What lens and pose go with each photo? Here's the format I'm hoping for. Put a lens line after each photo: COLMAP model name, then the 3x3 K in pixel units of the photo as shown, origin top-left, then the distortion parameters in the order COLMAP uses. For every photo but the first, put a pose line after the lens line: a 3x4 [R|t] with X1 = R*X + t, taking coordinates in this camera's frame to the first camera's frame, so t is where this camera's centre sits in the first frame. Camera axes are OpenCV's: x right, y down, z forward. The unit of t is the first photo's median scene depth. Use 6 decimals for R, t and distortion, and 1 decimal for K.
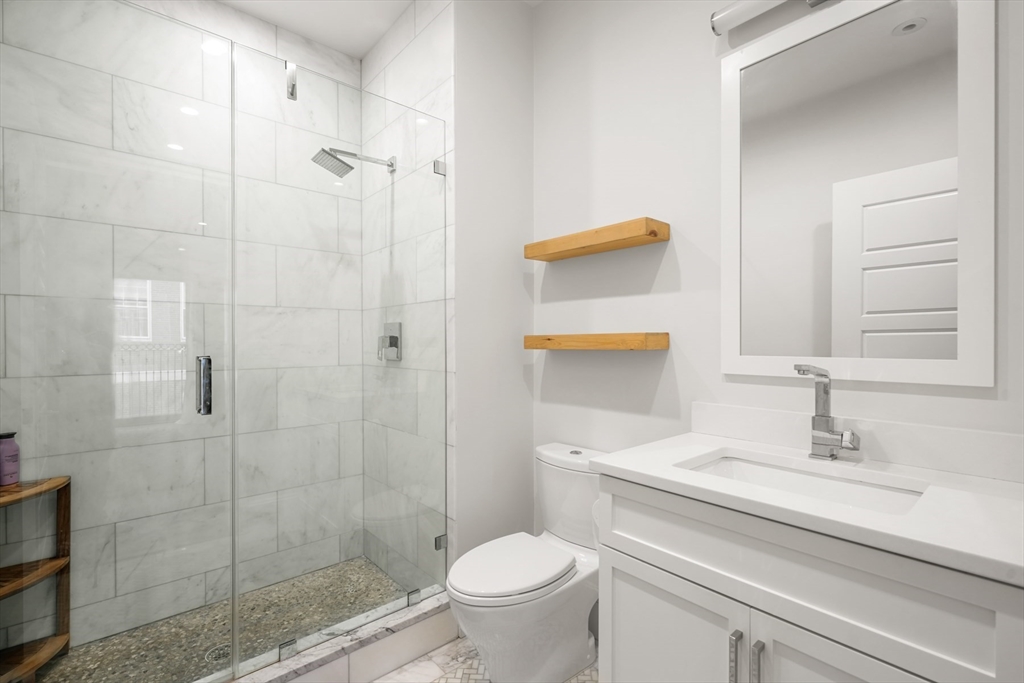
lens RADIAL K [[464.3, 0, 516.1], [0, 464.3, 347.6], [0, 0, 1]] dist [-0.000304, -0.000096]
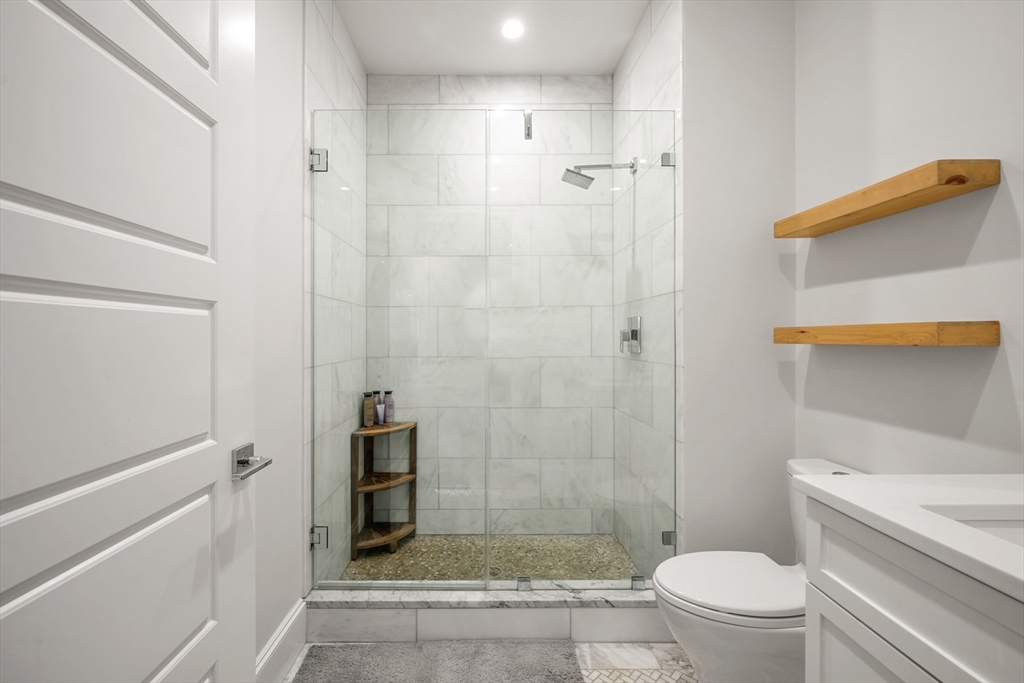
lens RADIAL K [[467.9, 0, 500.5], [0, 467.9, 339.5], [0, 0, 1]] dist [-0.002395, 0.000993]
pose [[0.749558, 0.004950, -0.661920, 0.231923], [-0.007418, 0.999972, -0.000922, 0.000508], [0.661897, 0.005602, 0.749574, 0.016069]]
